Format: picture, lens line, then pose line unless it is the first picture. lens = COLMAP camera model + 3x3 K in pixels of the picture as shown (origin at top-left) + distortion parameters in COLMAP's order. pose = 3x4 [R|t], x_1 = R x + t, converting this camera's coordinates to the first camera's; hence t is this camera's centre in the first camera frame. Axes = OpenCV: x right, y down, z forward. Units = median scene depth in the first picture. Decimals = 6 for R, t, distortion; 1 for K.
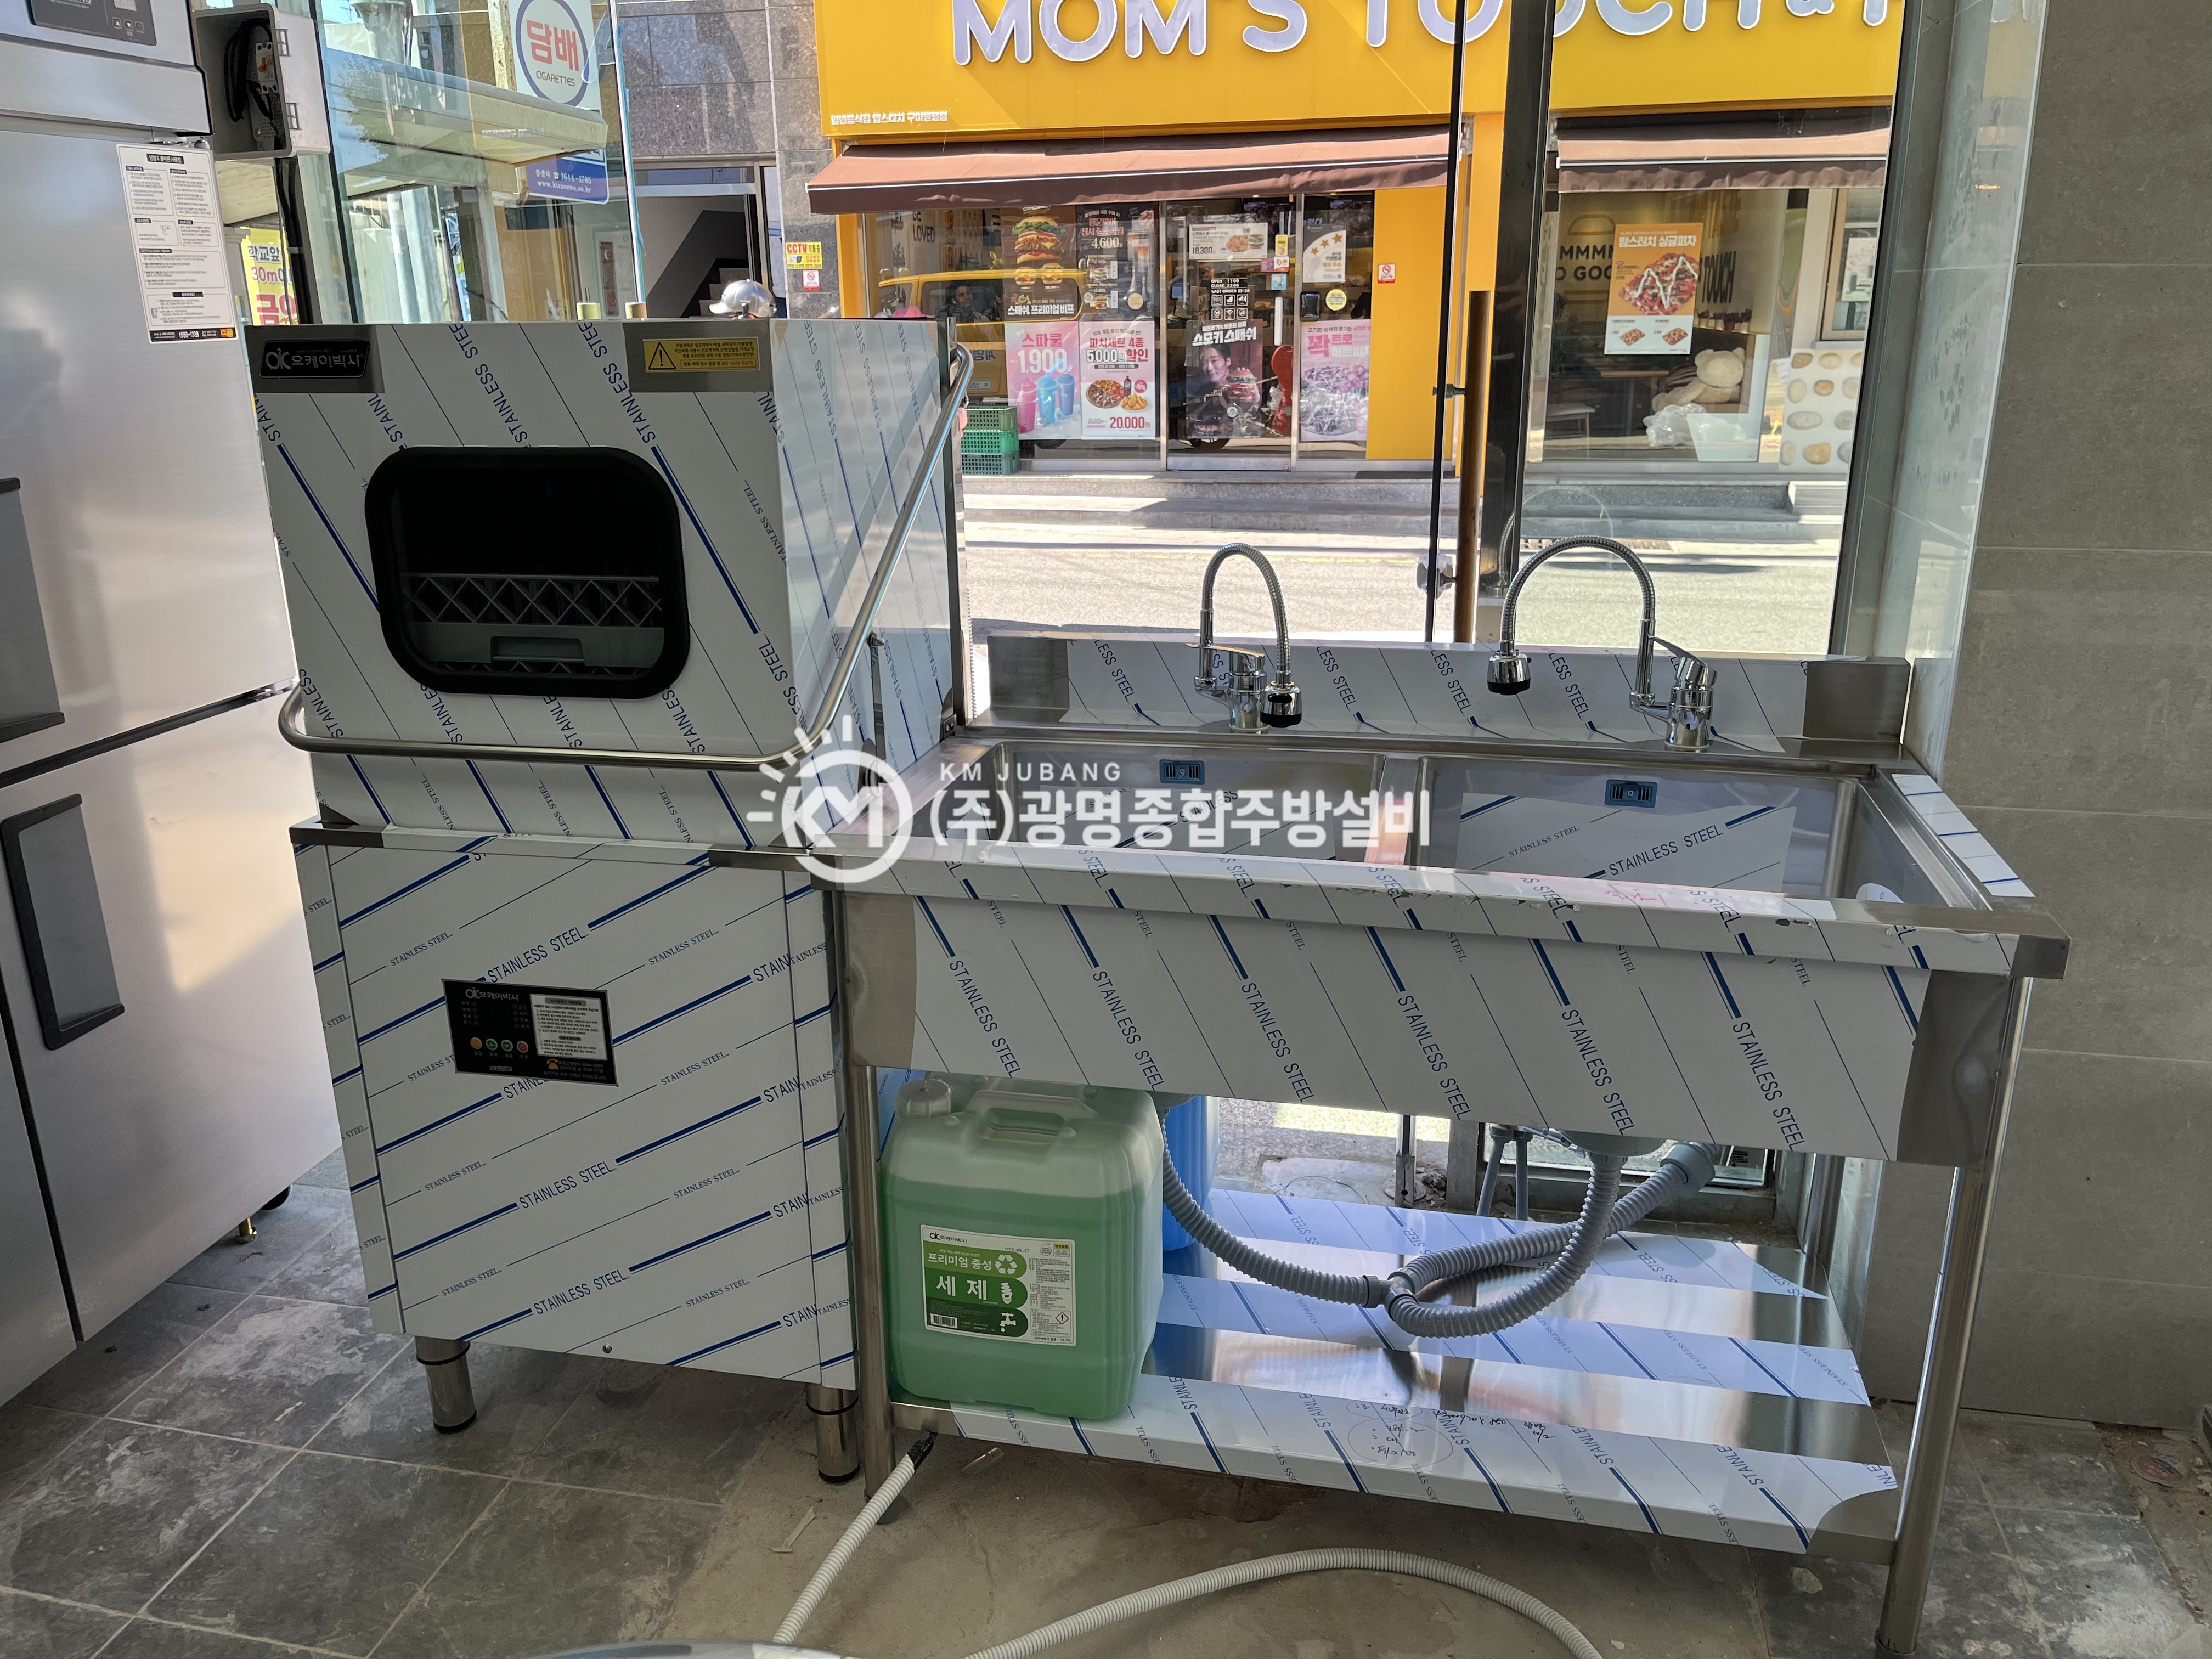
lens RADIAL K [[1684.8, 0, 1100.4], [0, 1684.8, 849.6], [0, 0, 1]] dist [0.035049, -0.048745]
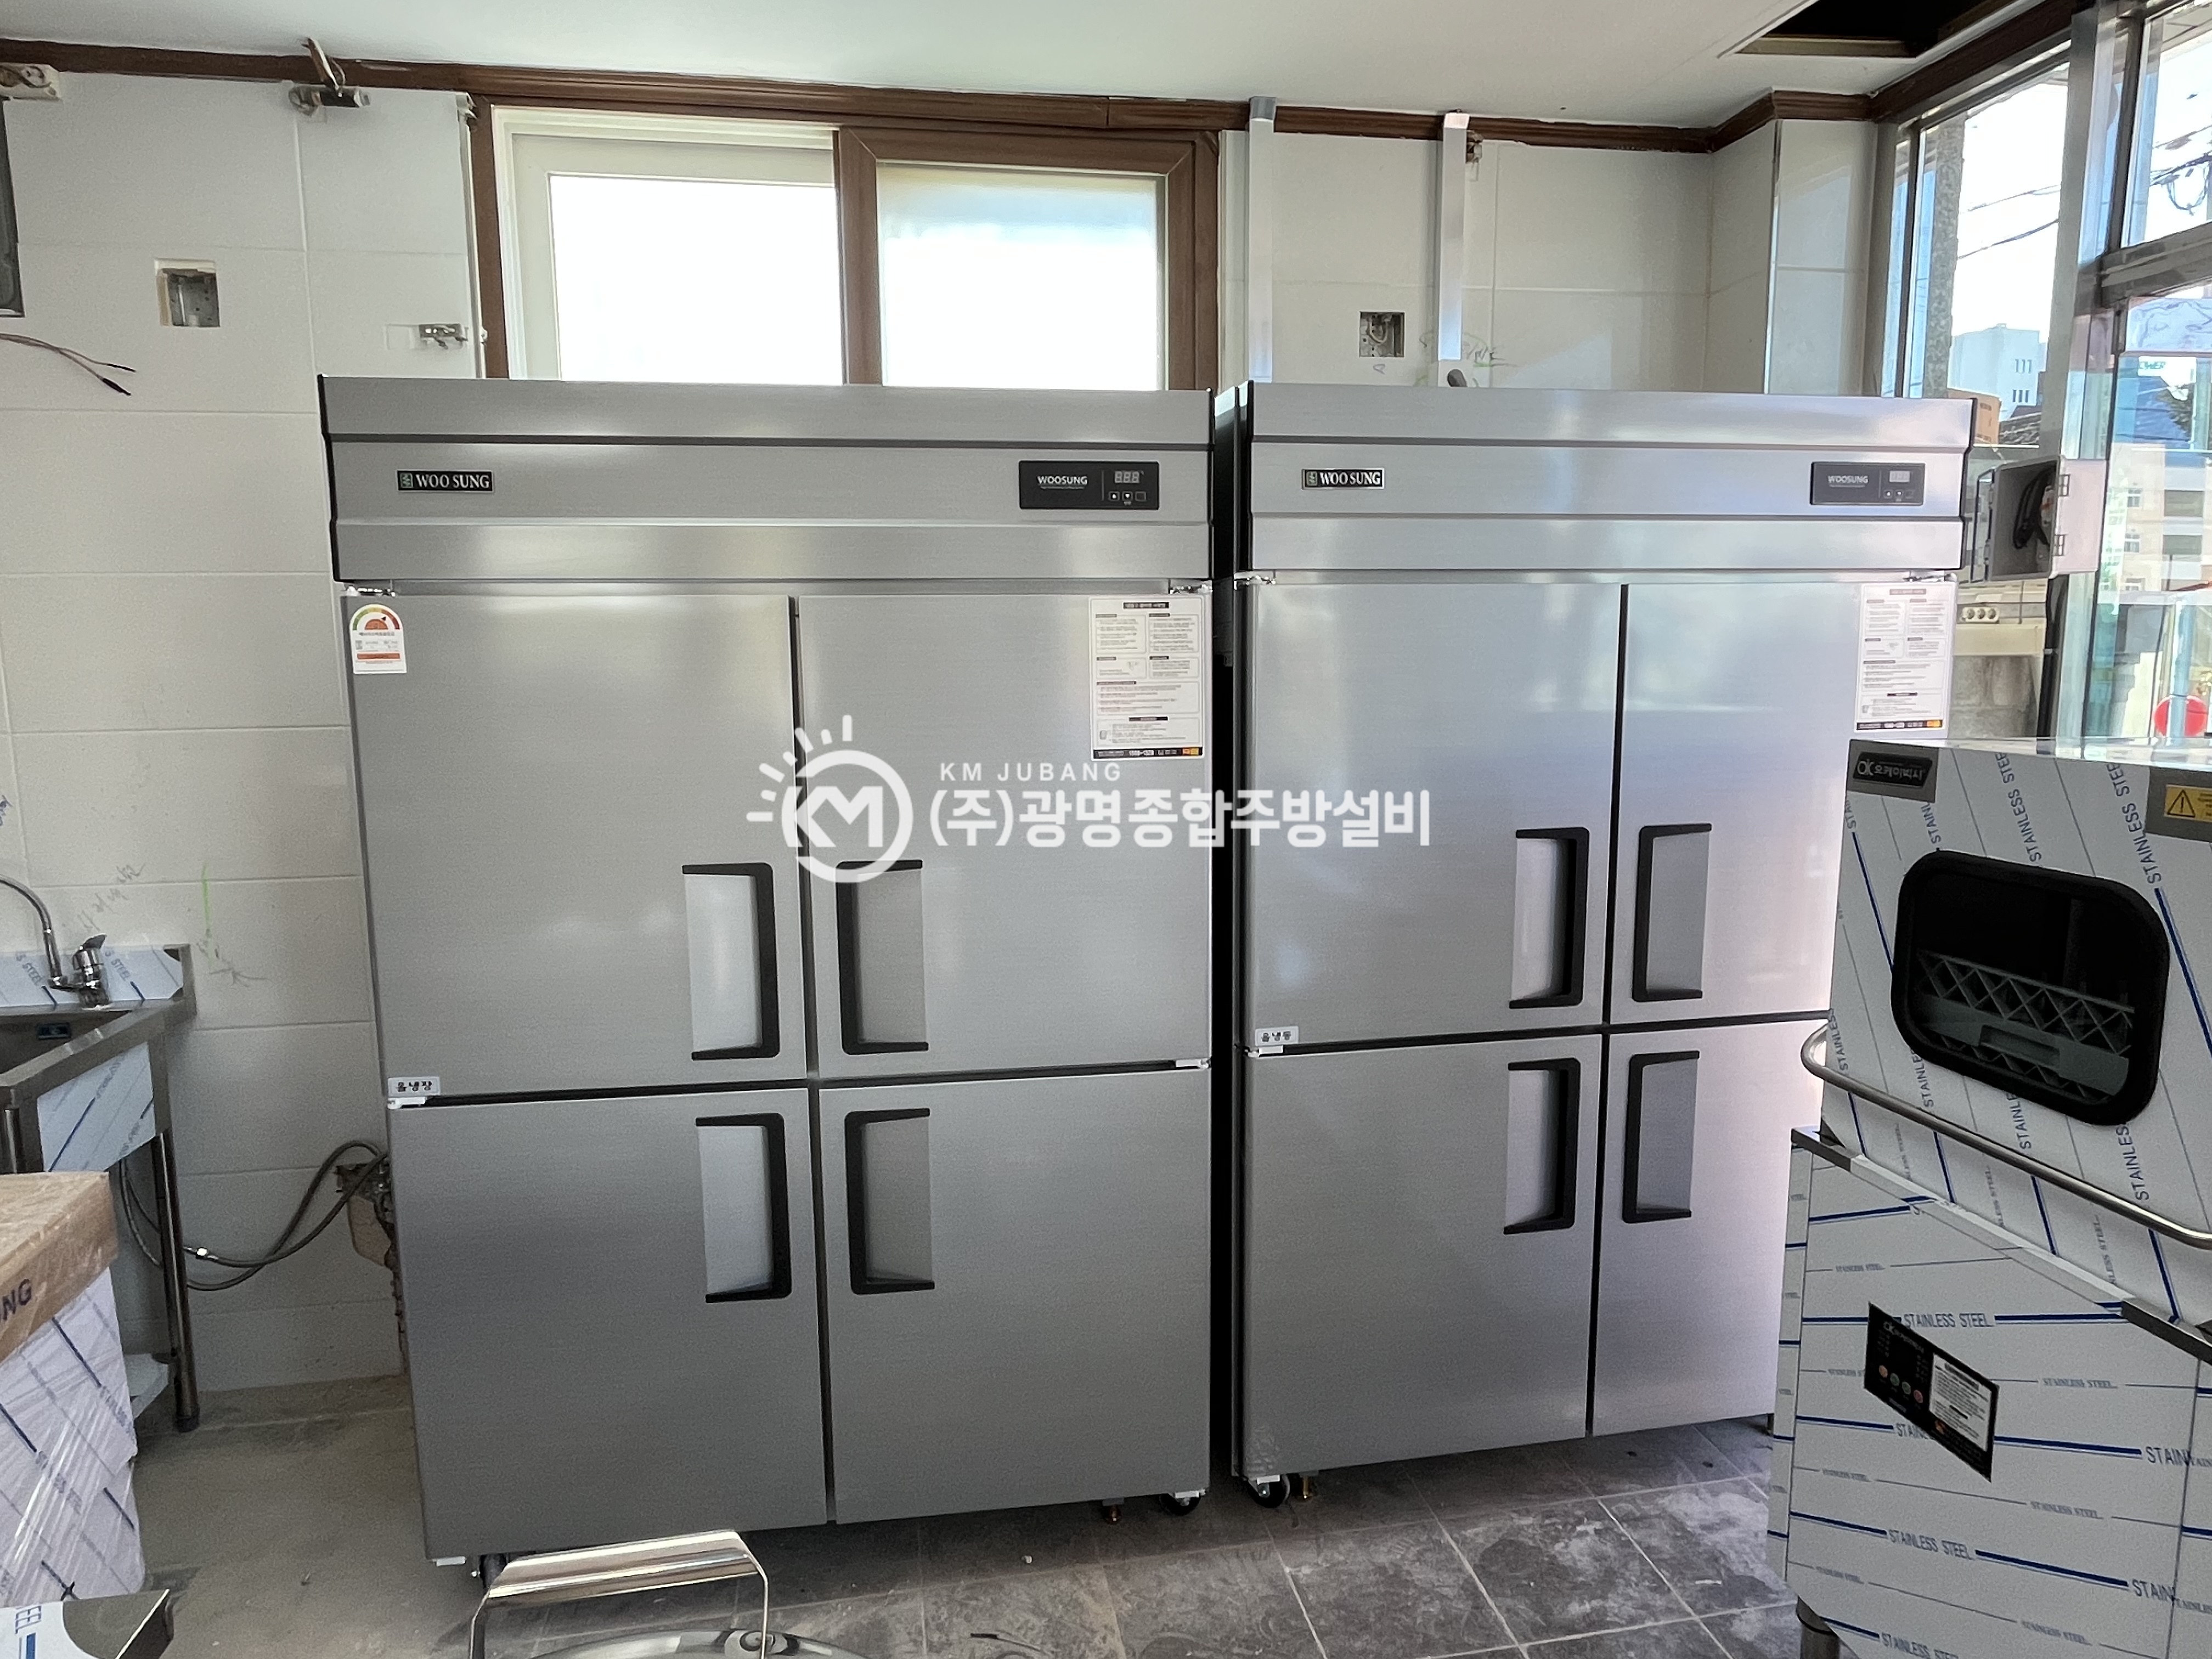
lens RADIAL K [[1352.3, 0, 1103.0], [0, 1352.3, 831.6], [0, 0, 1]] dist [-0.002884, -0.000933]
pose [[0.367051, 0.135325, -0.920305, 0.207472], [-0.274695, 0.961007, 0.031752, -0.112555], [0.888716, 0.241149, 0.389912, 0.121465]]
